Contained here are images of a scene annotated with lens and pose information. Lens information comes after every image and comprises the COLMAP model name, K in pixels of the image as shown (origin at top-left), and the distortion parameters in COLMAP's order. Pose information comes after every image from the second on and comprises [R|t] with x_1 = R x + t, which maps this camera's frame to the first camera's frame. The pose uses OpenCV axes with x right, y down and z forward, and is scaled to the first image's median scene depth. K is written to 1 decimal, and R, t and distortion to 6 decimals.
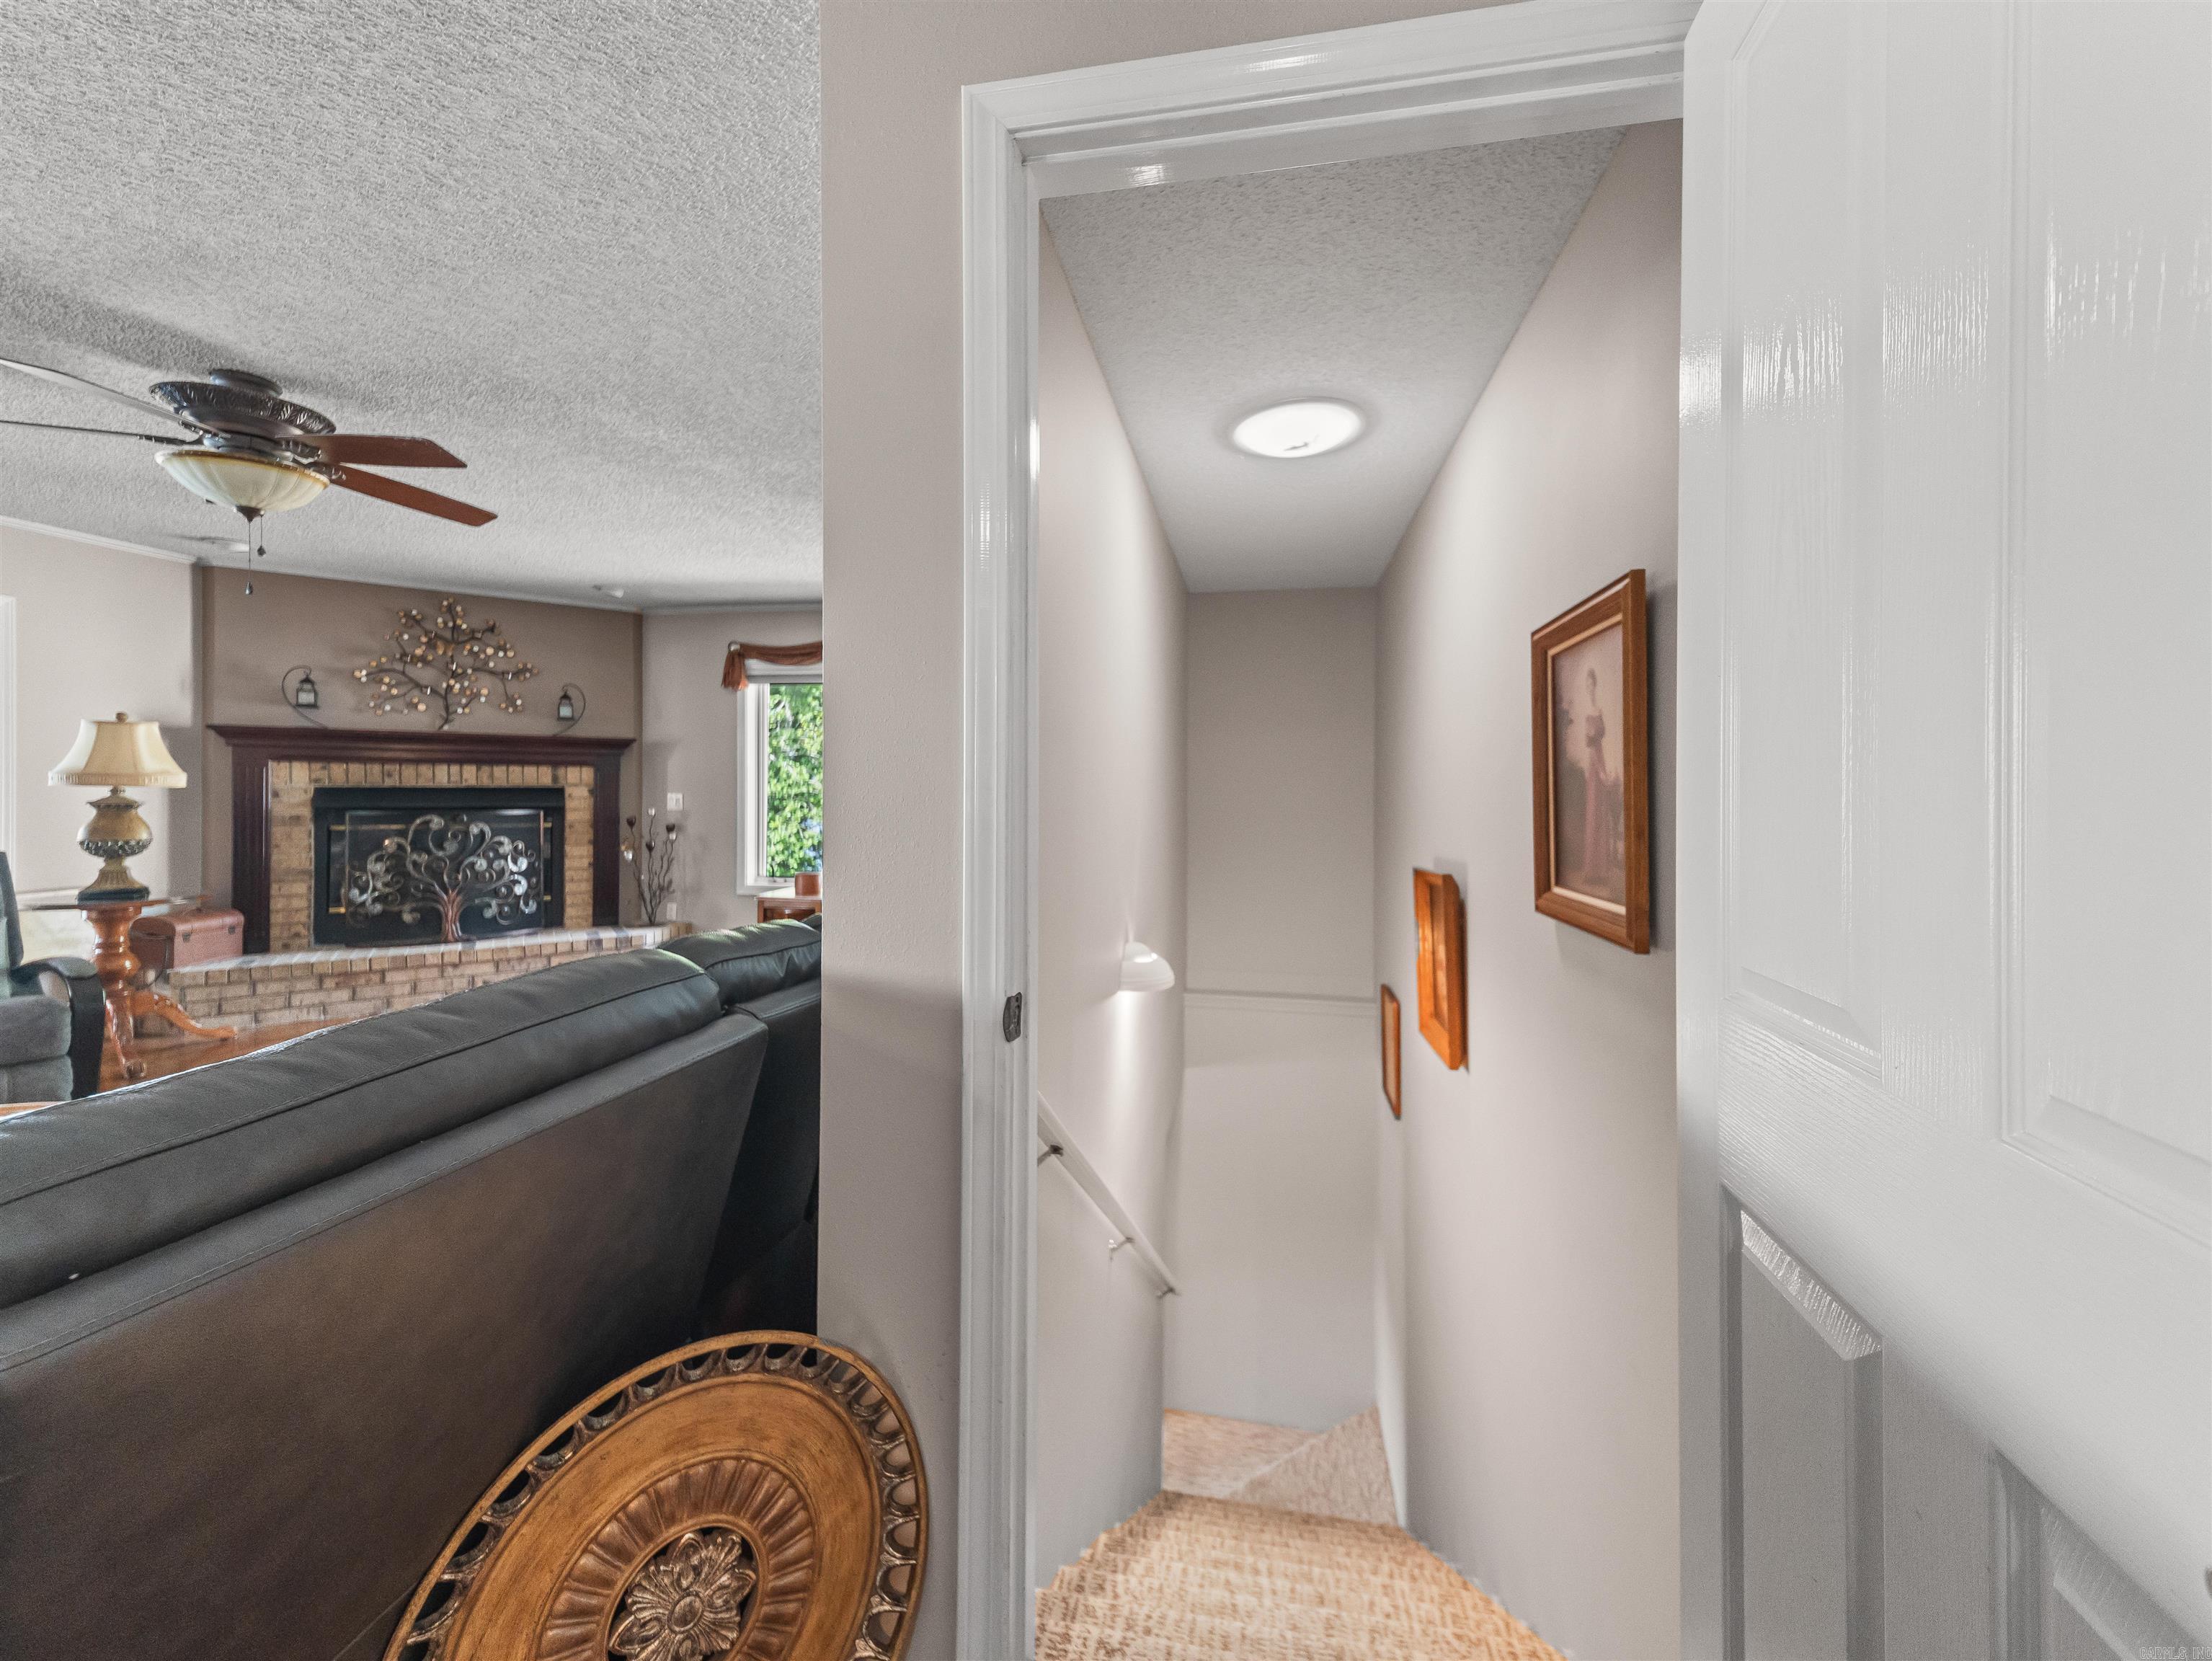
lens RADIAL K [[853.9, 0, 1113.9], [0, 853.9, 789.7], [0, 0, 1]] dist [0.002772, -0.004873]
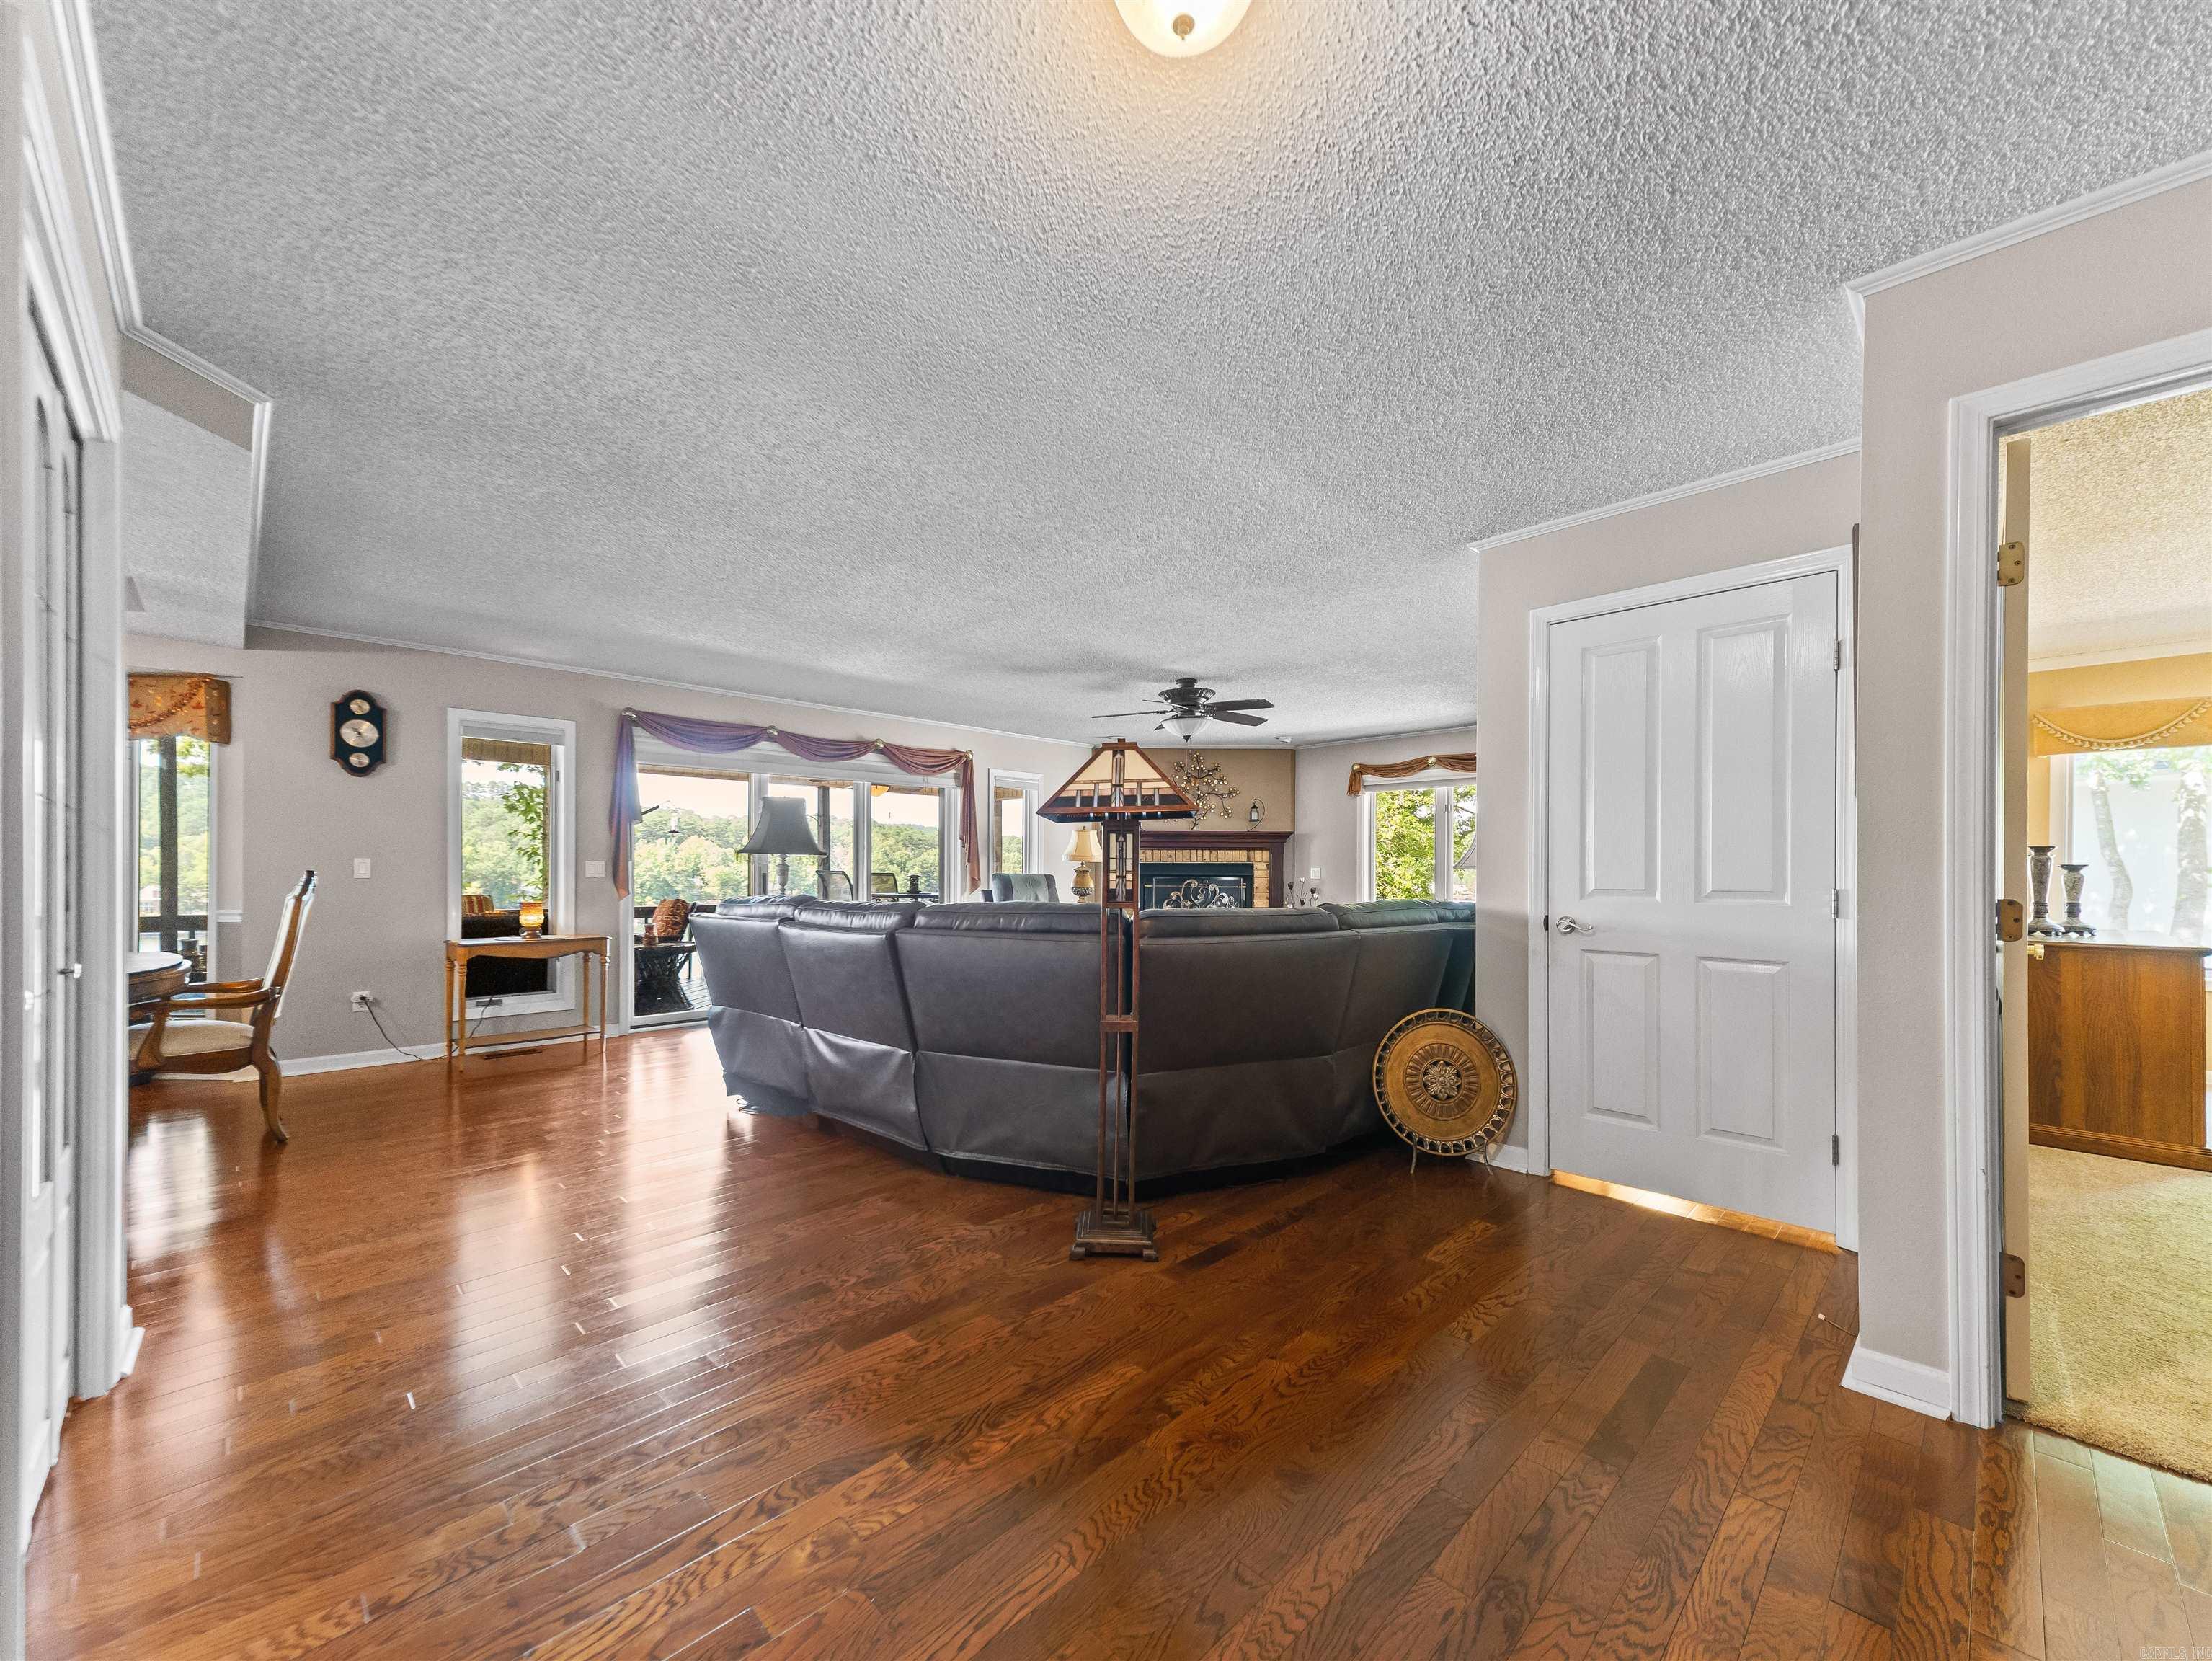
lens RADIAL K [[853.9, 0, 1115.9], [0, 853.9, 872.6], [0, 0, 1]] dist [0.002772, -0.004873]
pose [[0.813760, -0.002417, -0.581196, 0.080804], [-0.000619, 0.999987, -0.005025, 0.023699], [0.581201, 0.004449, 0.813748, -0.475650]]
